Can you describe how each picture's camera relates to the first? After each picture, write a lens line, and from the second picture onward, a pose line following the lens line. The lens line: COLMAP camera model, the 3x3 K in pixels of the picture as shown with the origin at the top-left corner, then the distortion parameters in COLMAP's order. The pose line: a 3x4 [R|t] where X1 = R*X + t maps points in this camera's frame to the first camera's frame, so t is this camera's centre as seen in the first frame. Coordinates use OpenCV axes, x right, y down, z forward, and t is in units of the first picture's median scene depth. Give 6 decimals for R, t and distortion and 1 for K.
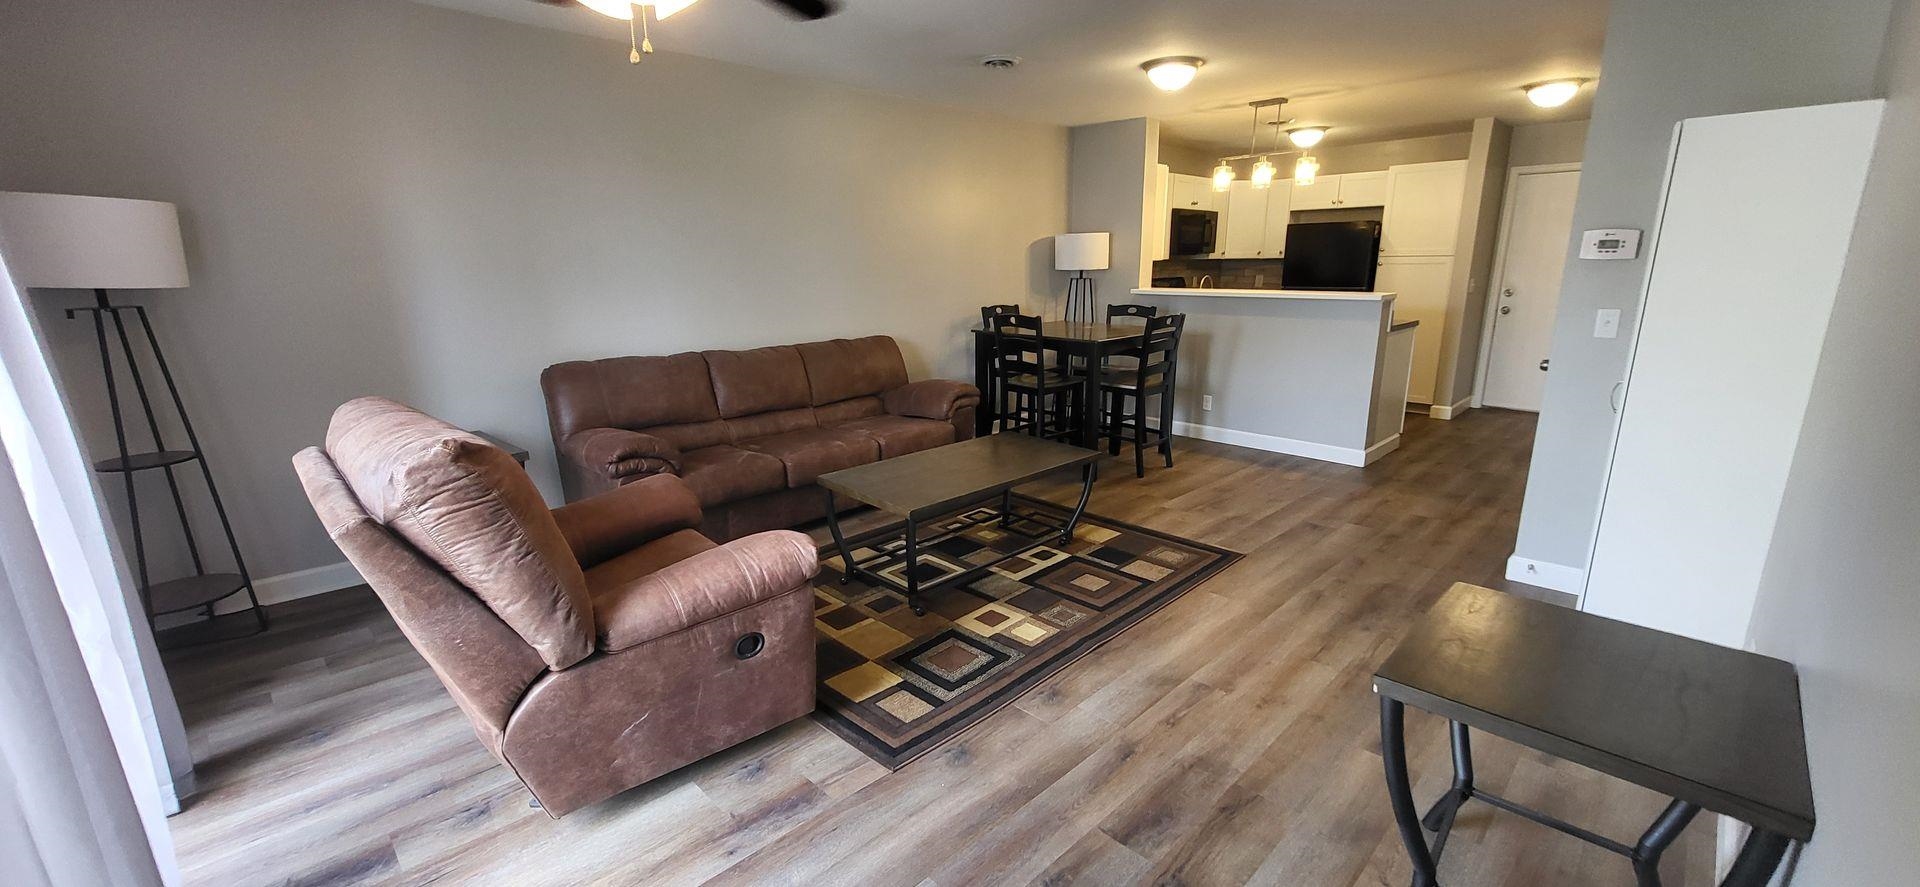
lens RADIAL K [[754.4, 0, 974.8], [0, 754.4, 450.4], [0, 0, 1]] dist [0.004408, -0.000010]
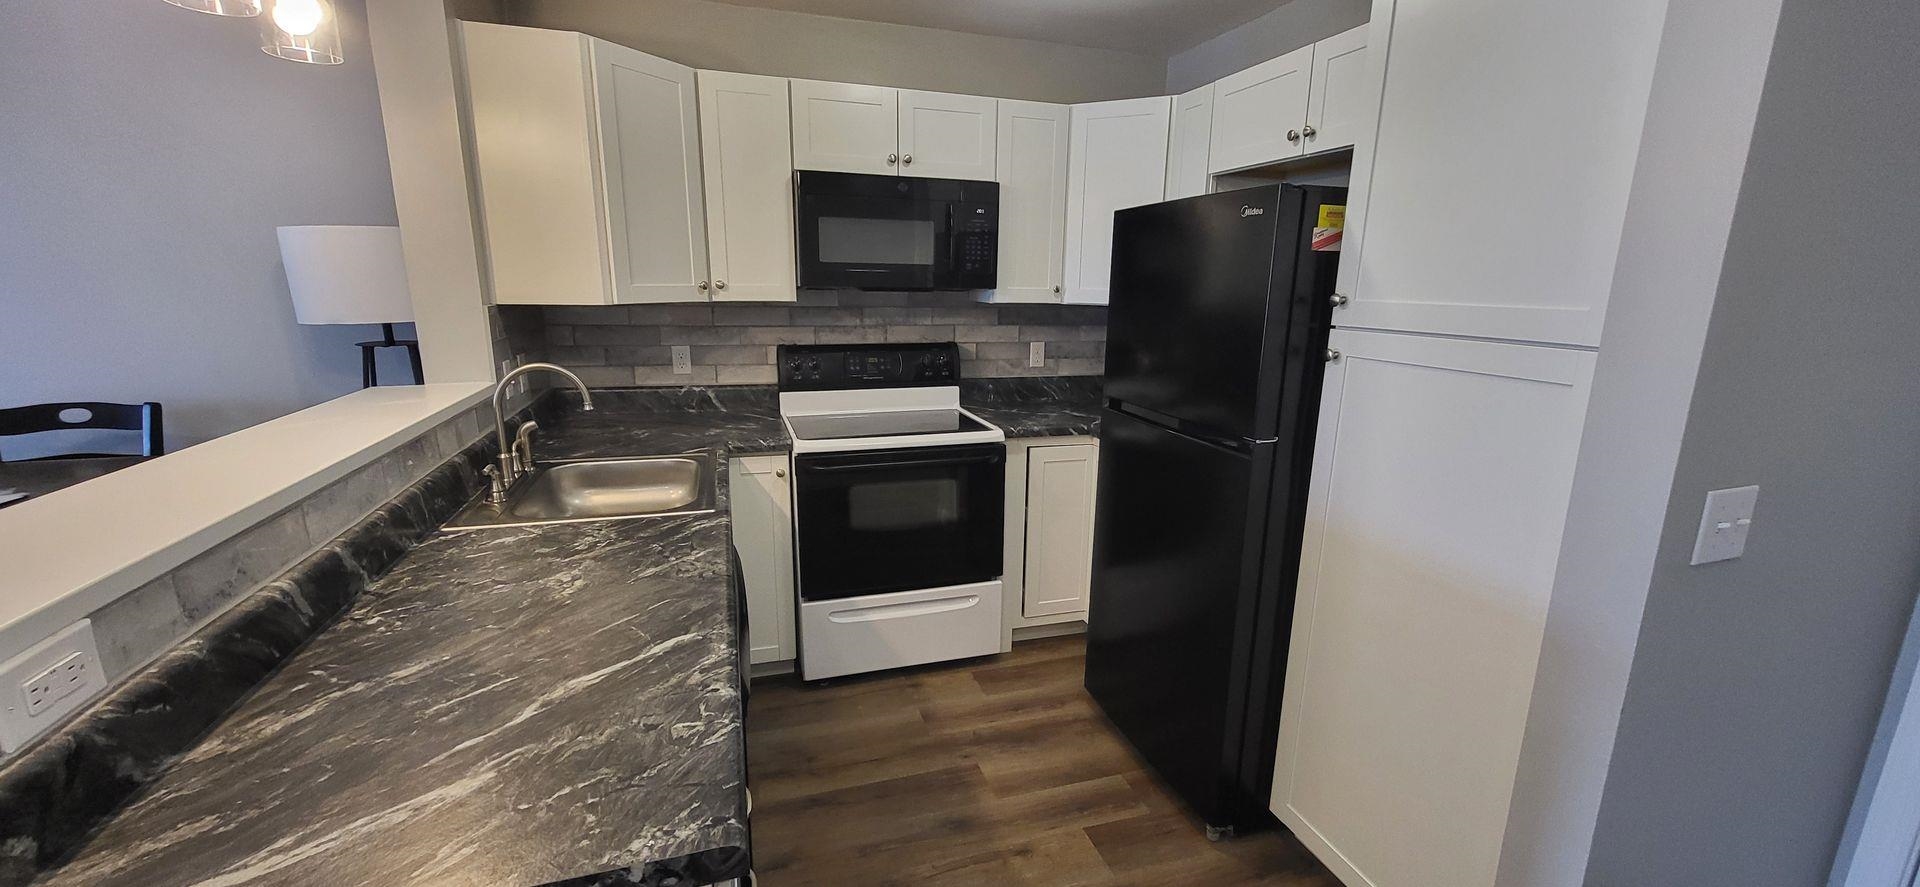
lens RADIAL K [[754.4, 0, 965.8], [0, 754.4, 448.2], [0, 0, 1]] dist [0.004408, -0.000010]
pose [[0.884454, 0.127779, -0.448792, 0.909071], [-0.137580, 0.990431, 0.010858, -0.337869], [0.445885, 0.052142, 0.893570, 1.205646]]
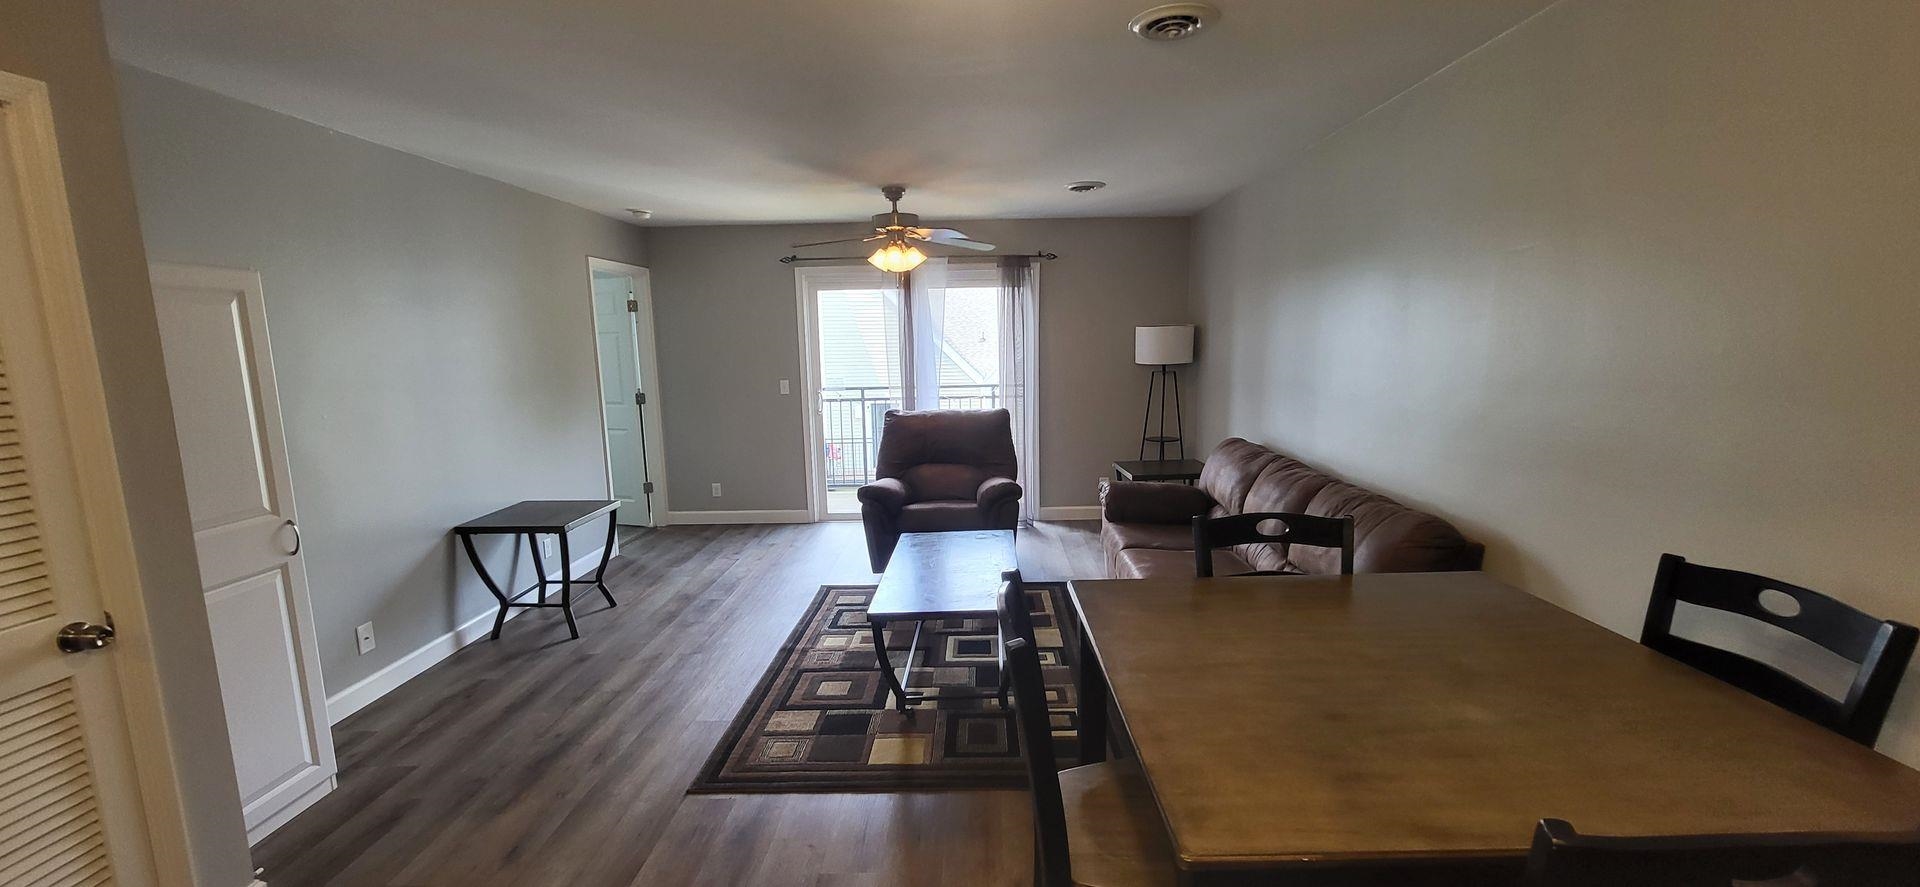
lens RADIAL K [[754.4, 0, 974.8], [0, 754.4, 454.1], [0, 0, 1]] dist [0.004408, -0.000010]
pose [[-0.721909, 0.123663, -0.680849, 0.542685], [-0.147581, 0.933752, 0.326078, -0.386681], [0.676068, 0.335879, -0.655834, 1.374314]]
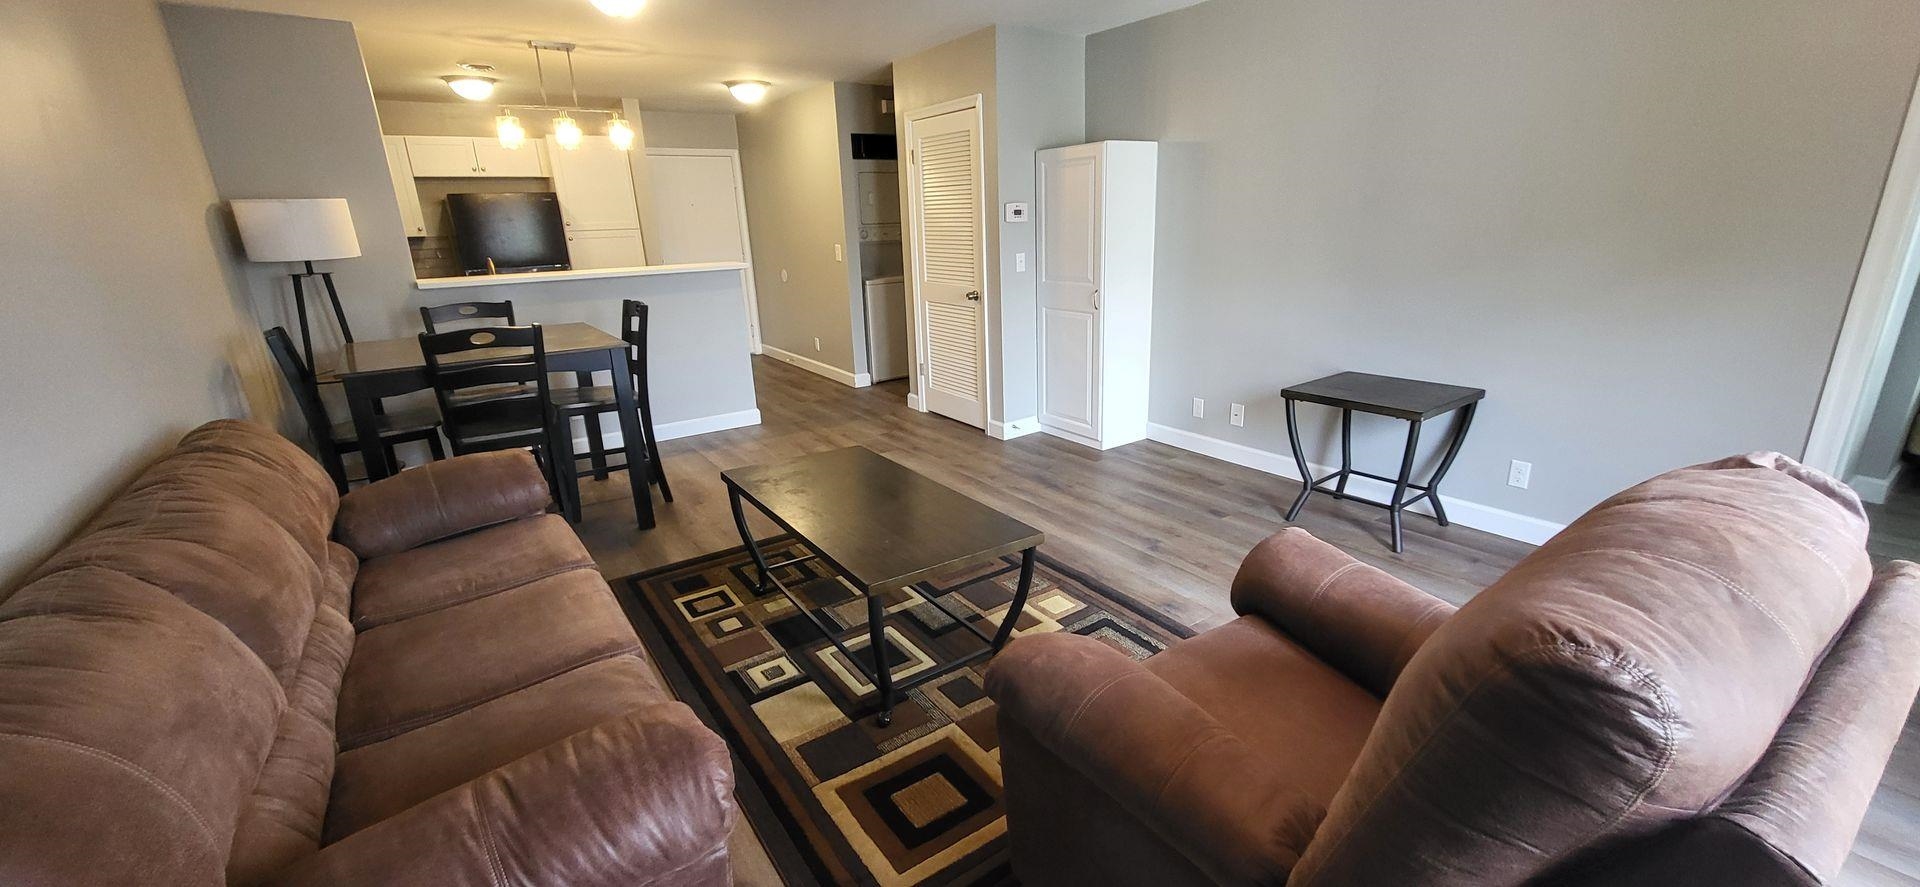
lens RADIAL K [[754.4, 0, 958.8], [0, 754.4, 448.9], [0, 0, 1]] dist [0.004408, -0.000010]
pose [[0.180407, -0.289346, 0.940070, -0.582675], [0.268800, 0.933873, 0.235854, -0.153839], [-0.946150, 0.210141, 0.246254, 0.592946]]
